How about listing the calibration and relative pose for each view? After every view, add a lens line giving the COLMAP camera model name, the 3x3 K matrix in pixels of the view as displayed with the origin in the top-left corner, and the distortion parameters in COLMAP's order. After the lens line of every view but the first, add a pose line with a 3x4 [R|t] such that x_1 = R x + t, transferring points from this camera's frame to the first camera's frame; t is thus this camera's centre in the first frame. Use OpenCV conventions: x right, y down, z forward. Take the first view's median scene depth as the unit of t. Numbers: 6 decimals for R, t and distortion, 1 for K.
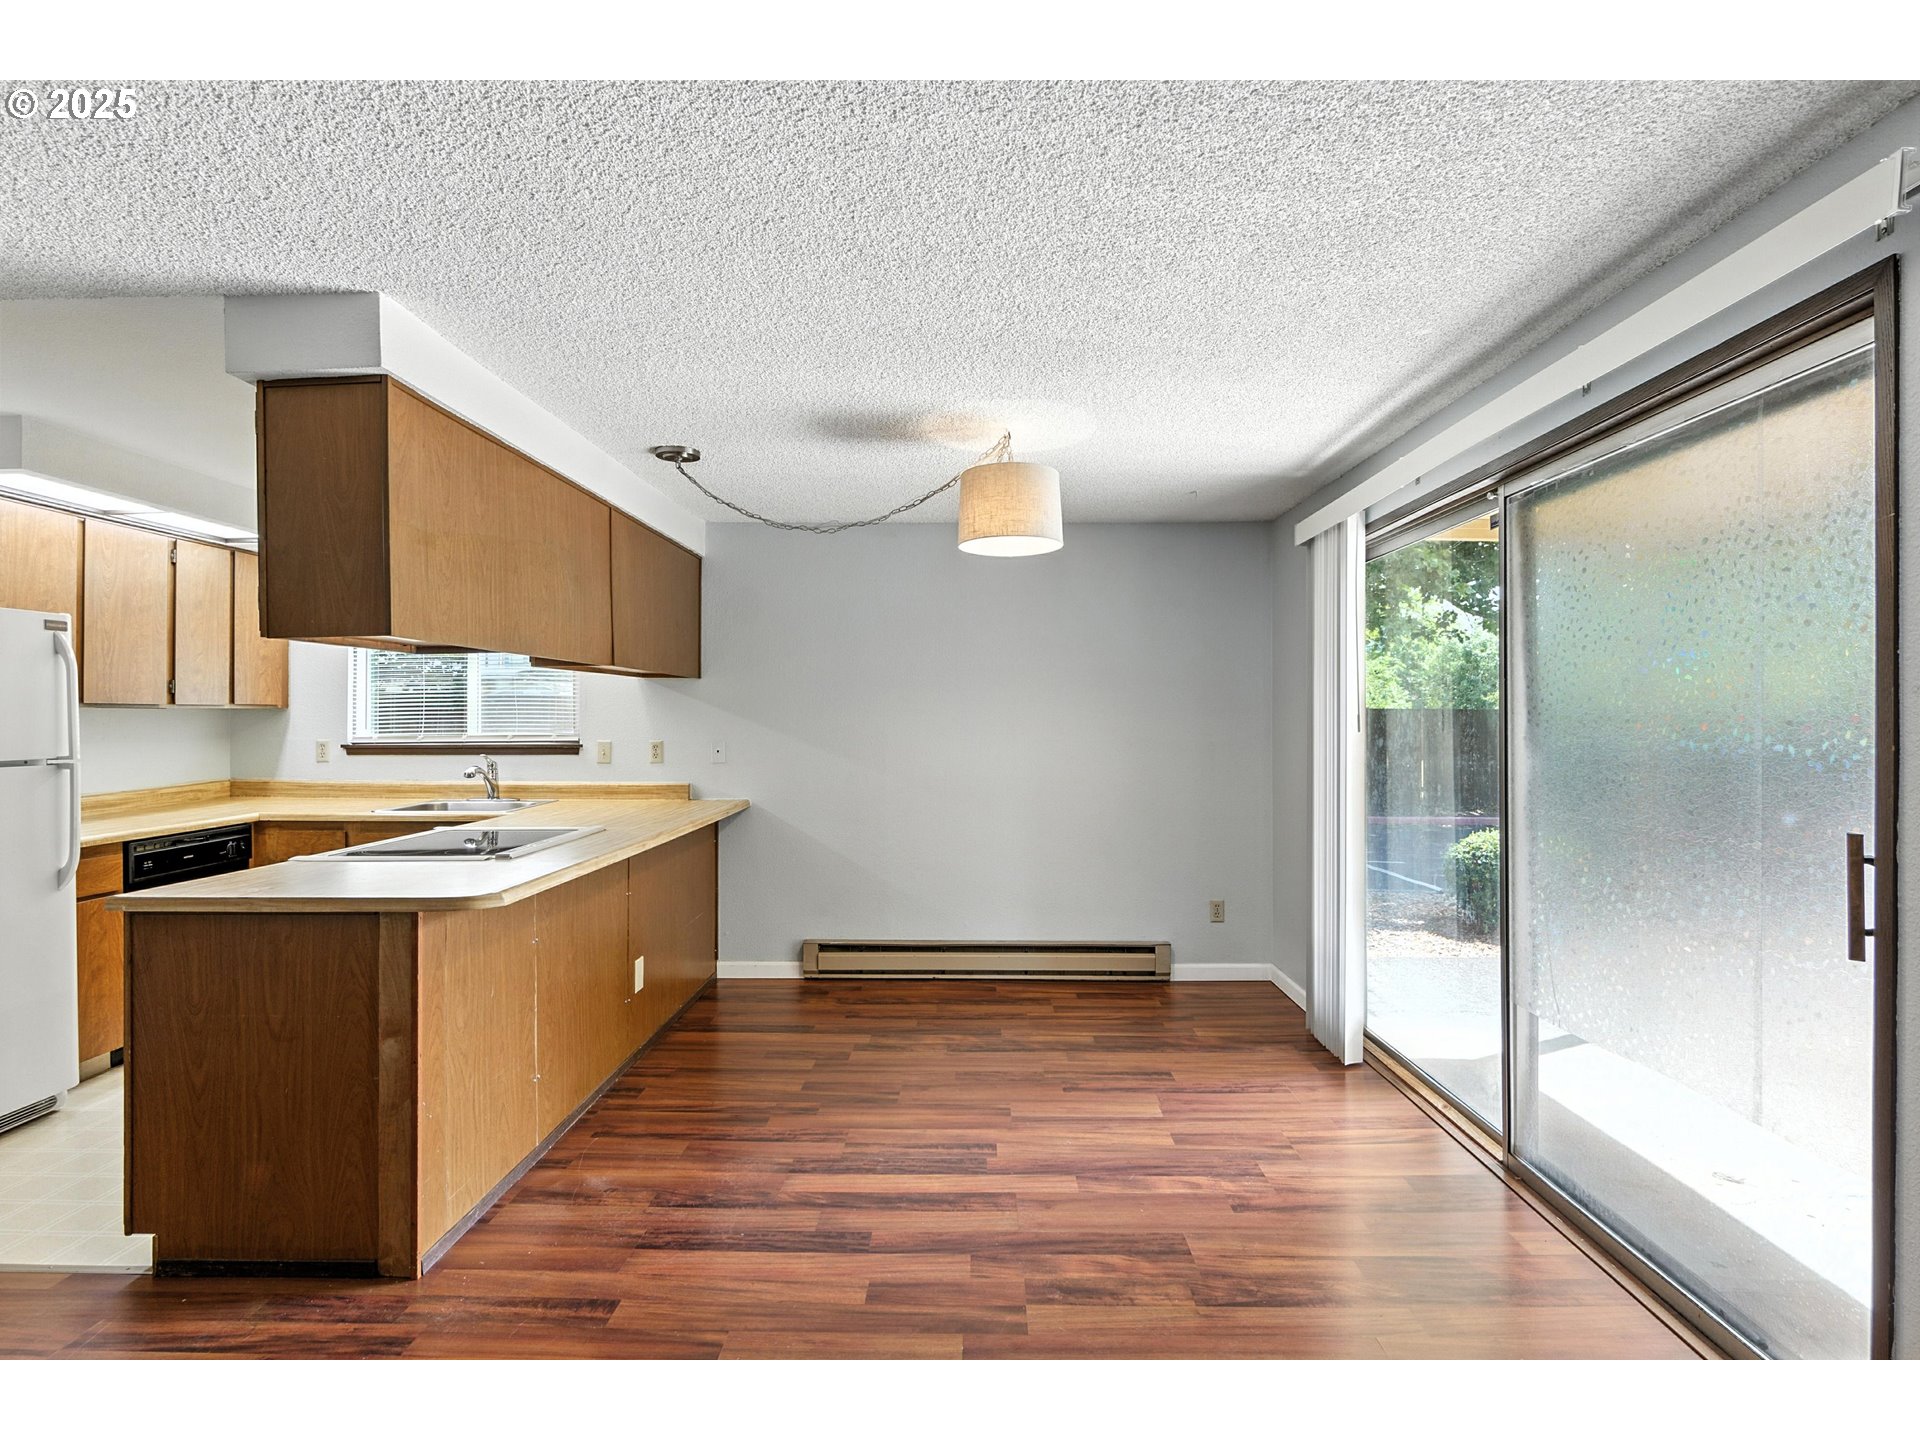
lens RADIAL K [[955.0, 0, 959.2], [0, 955.0, 715.2], [0, 0, 1]] dist [-0.005029, 0.001616]
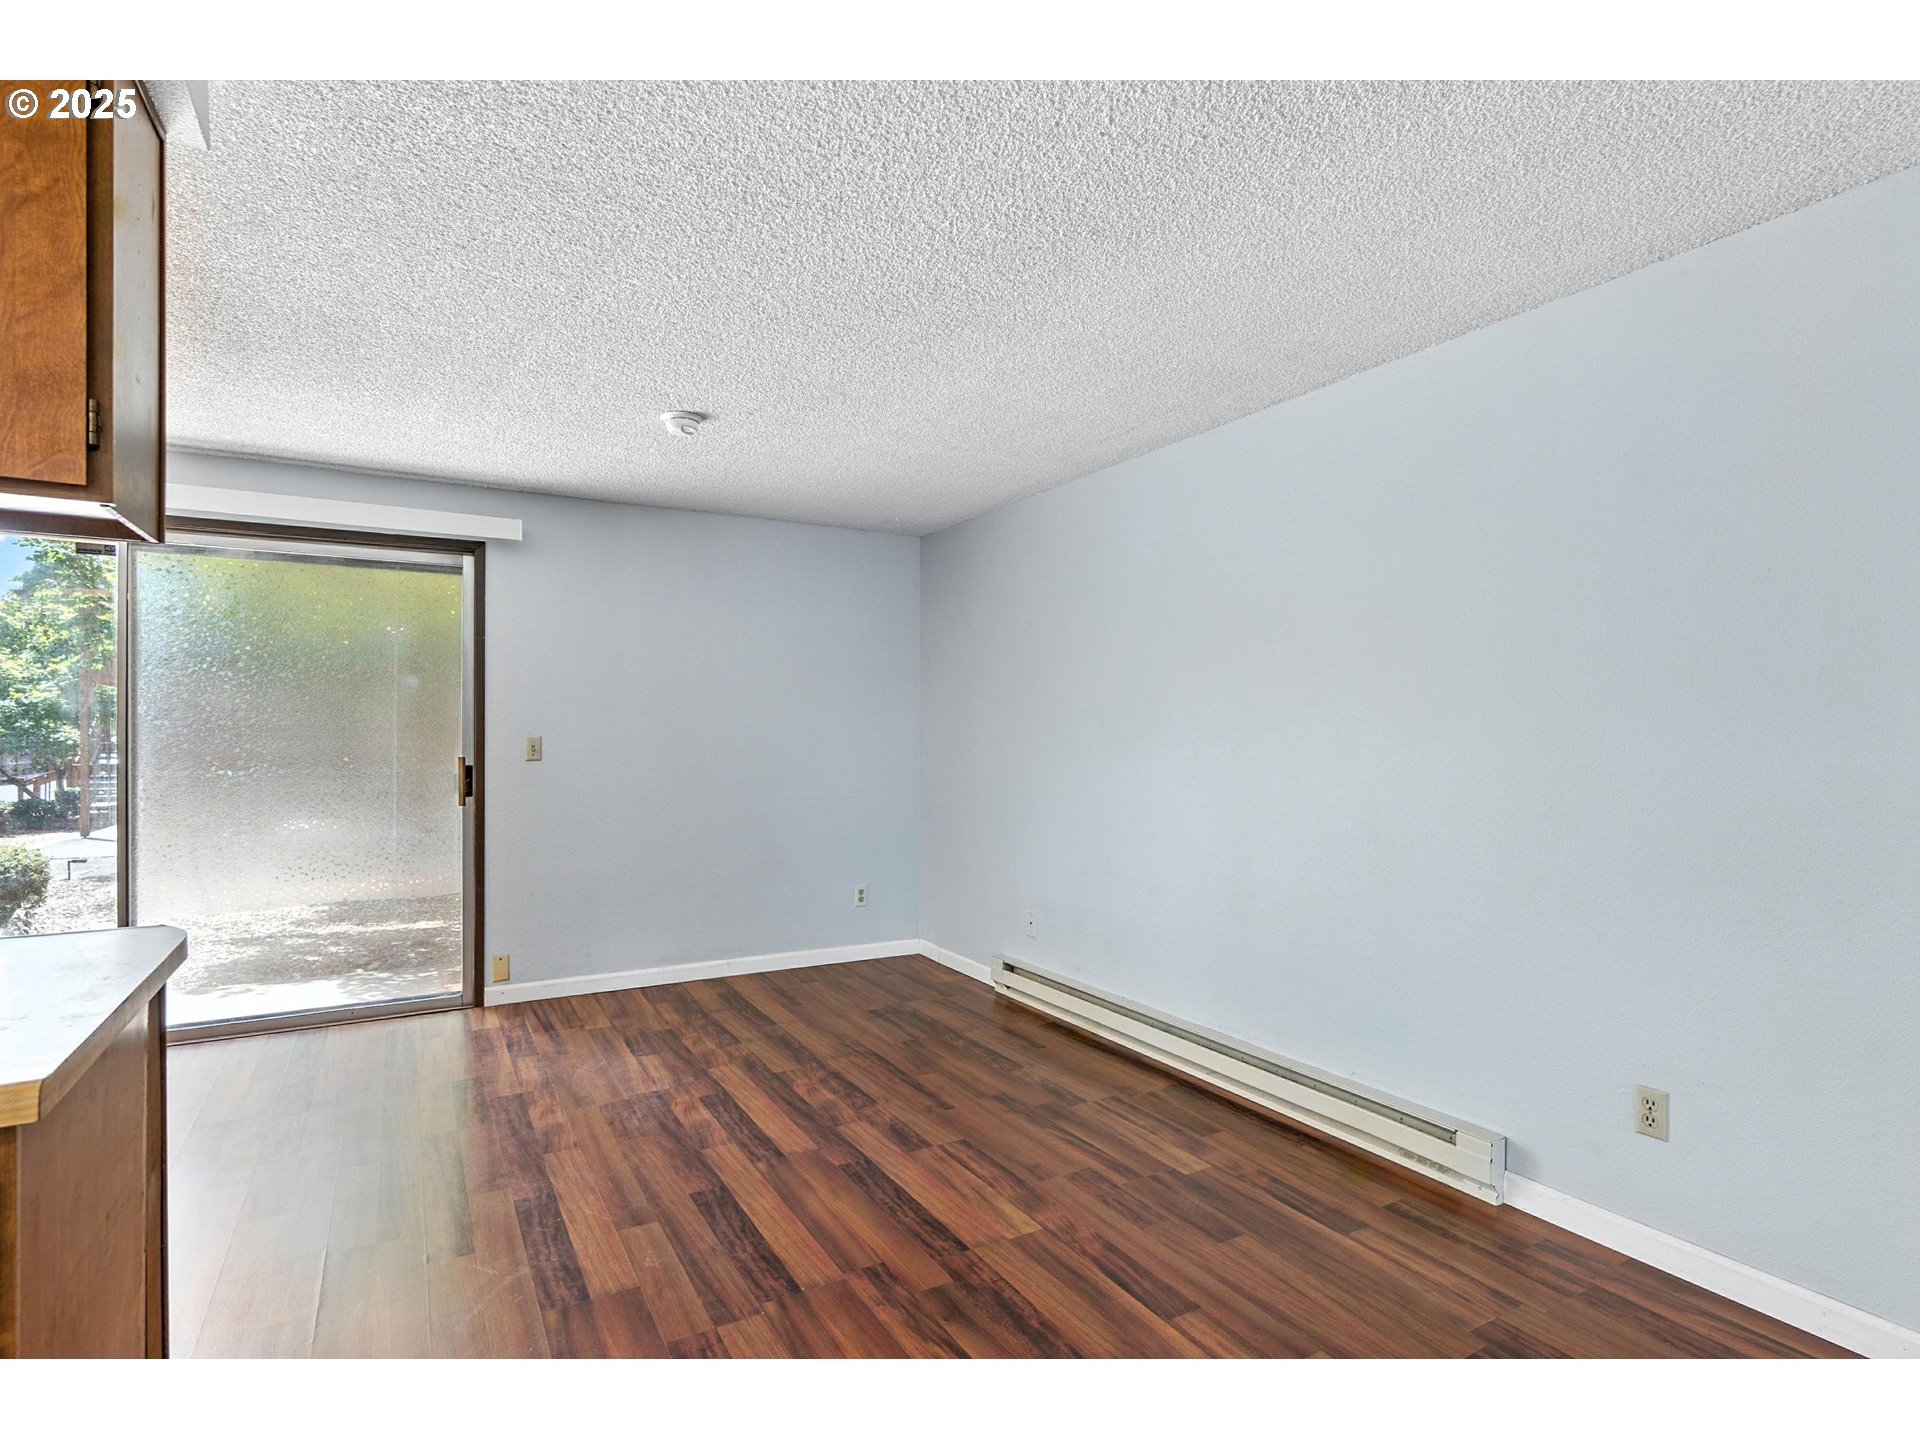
lens RADIAL K [[961.4, 0, 955.1], [0, 961.4, 735.3], [0, 0, 1]] dist [-0.000737, 0.000236]
pose [[-0.517602, -0.003544, 0.855614, -0.904423], [-0.006104, 0.999981, 0.000449, 0.026461], [-0.855600, -0.004990, -0.517614, 0.553010]]
